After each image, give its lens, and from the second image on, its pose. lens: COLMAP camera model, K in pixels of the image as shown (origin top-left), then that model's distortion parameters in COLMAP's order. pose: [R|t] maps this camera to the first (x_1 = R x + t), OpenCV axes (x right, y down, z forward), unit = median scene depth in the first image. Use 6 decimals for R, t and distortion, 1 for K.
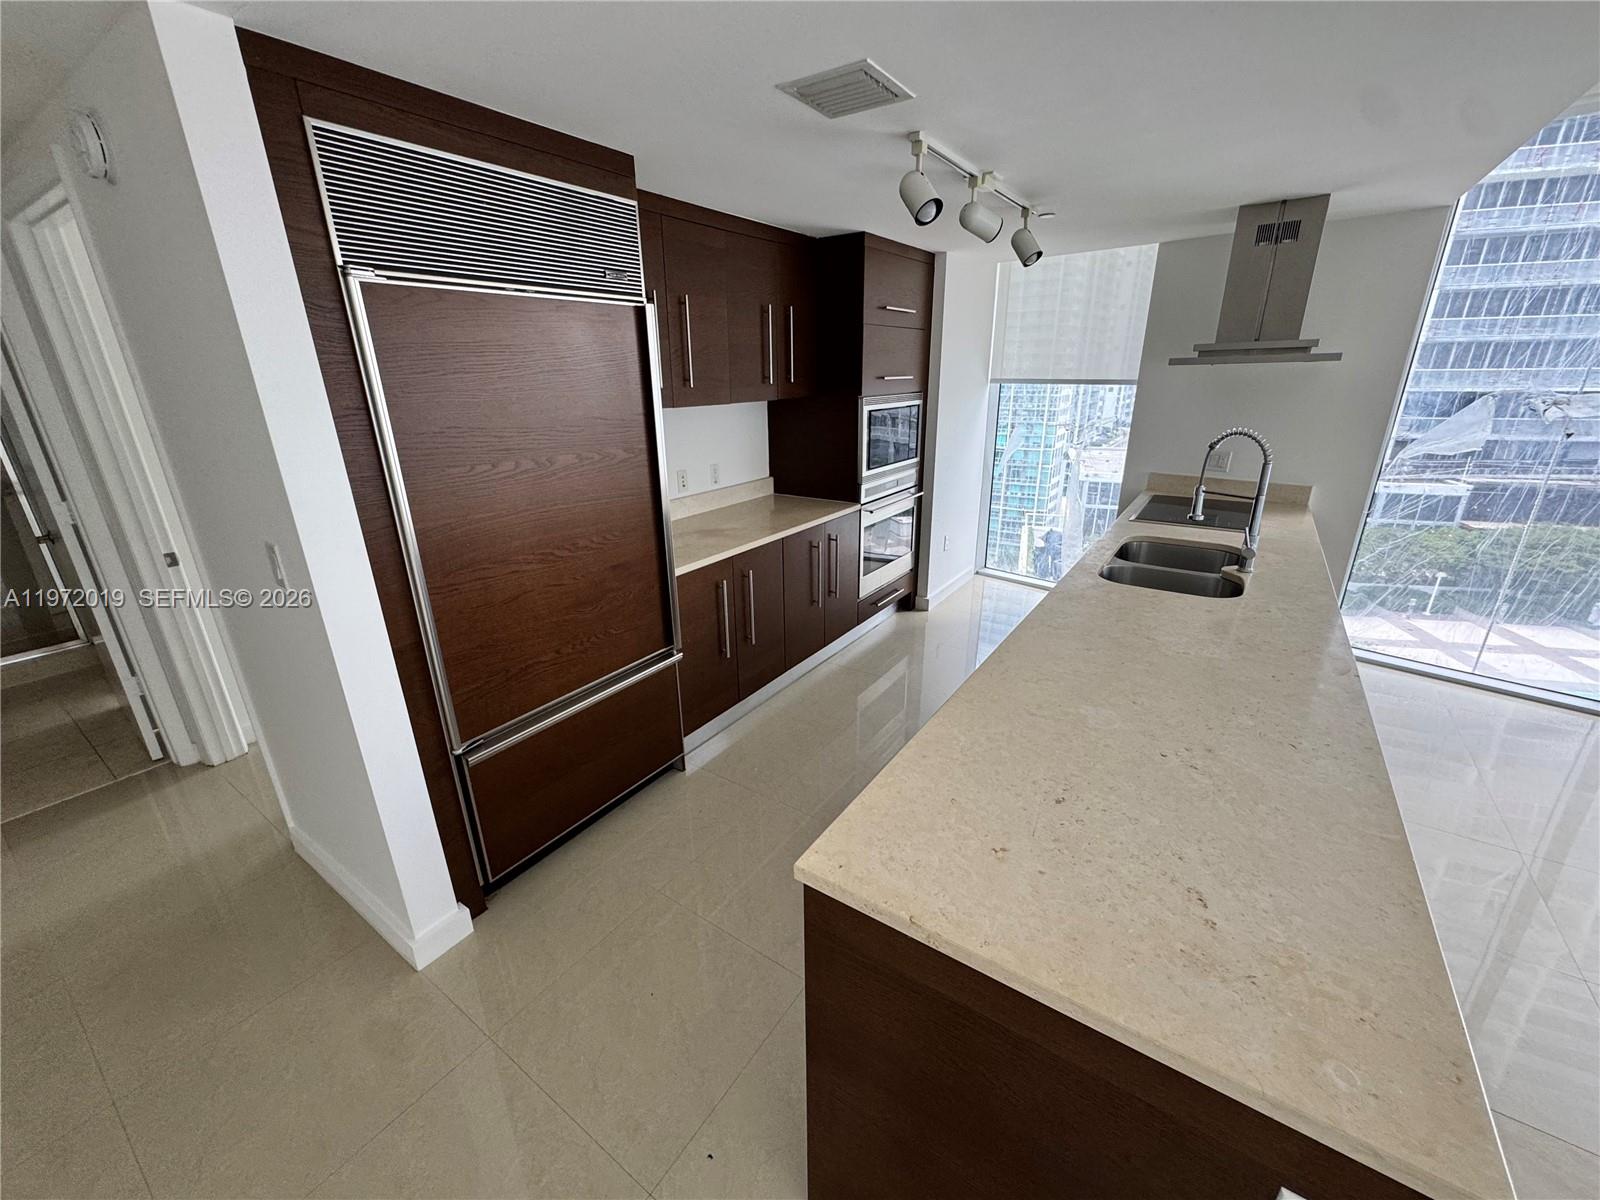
lens RADIAL K [[637.8, 0, 799.2], [0, 637.8, 600.0], [0, 0, 1]] dist [-0.002682, 0.000039]
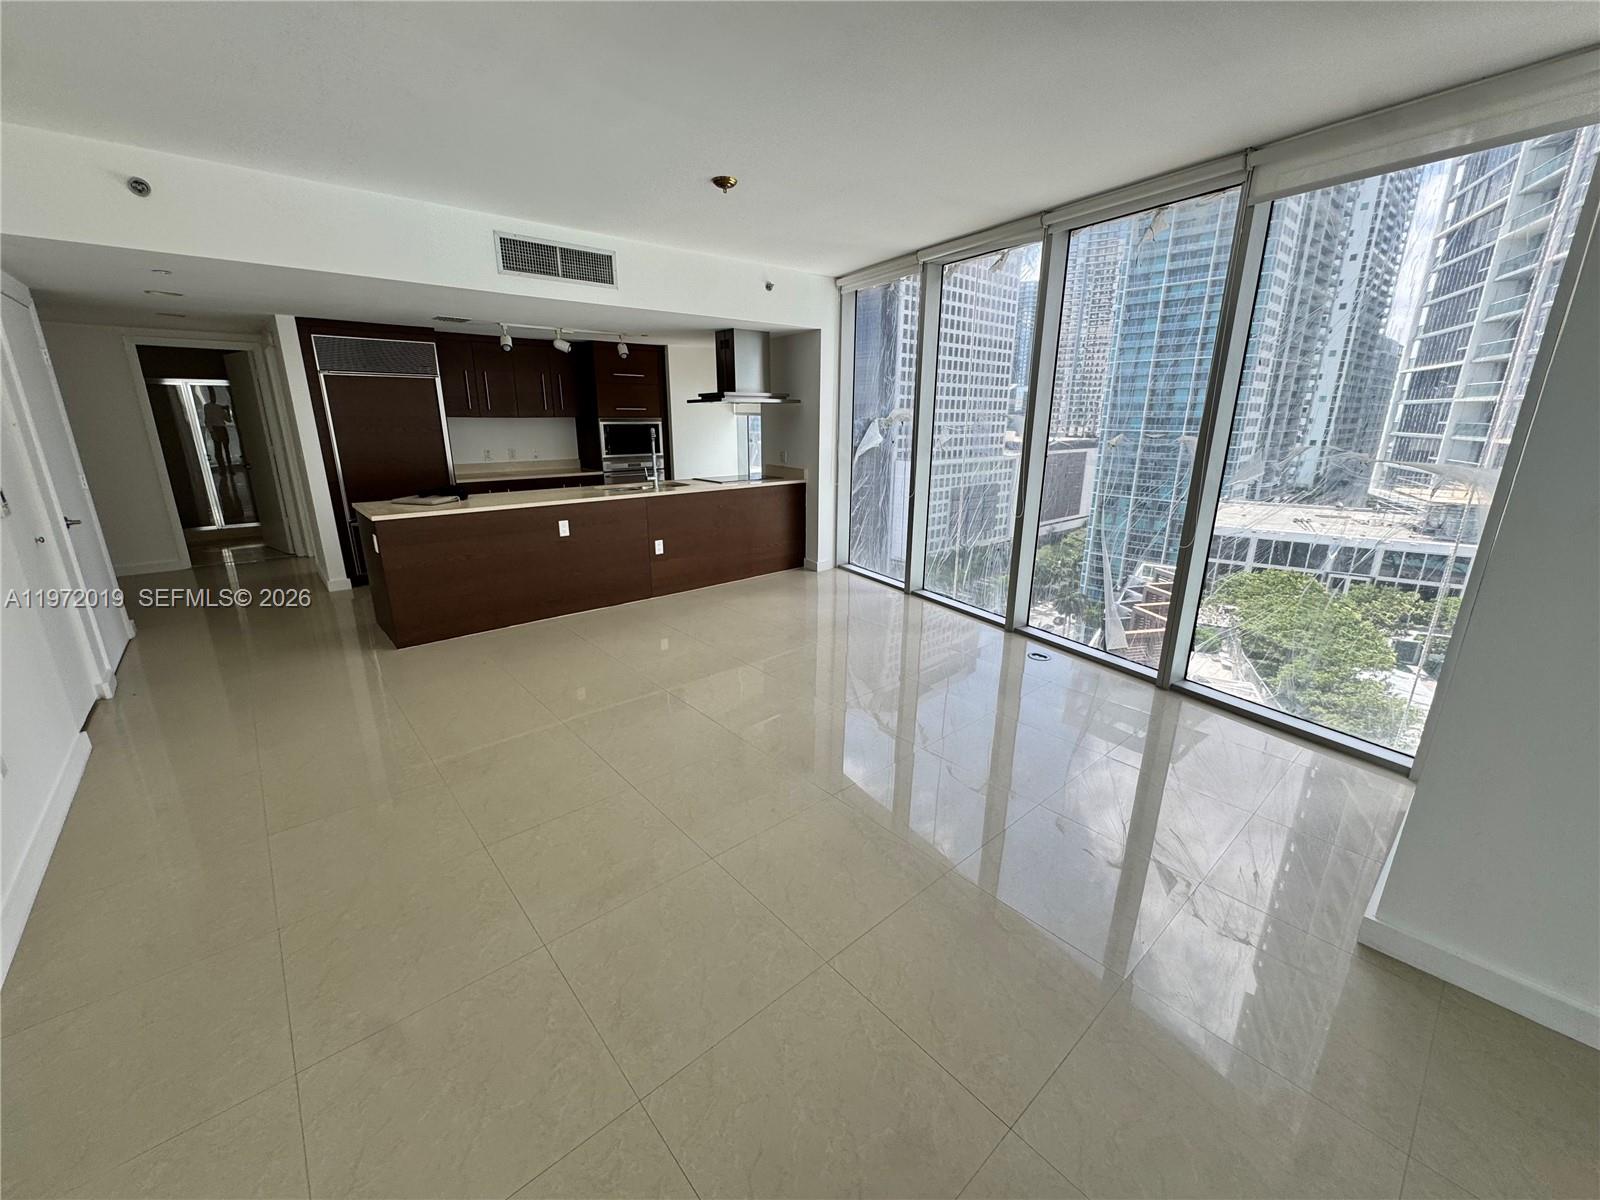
lens RADIAL K [[645.6, 0, 801.2], [0, 645.6, 596.9], [0, 0, 1]] dist [-0.003768, 0.000334]
pose [[0.969057, 0.084110, -0.232067, 1.321307], [-0.100176, 0.993259, -0.058316, 0.322176], [0.225598, 0.079759, 0.970950, -0.847891]]
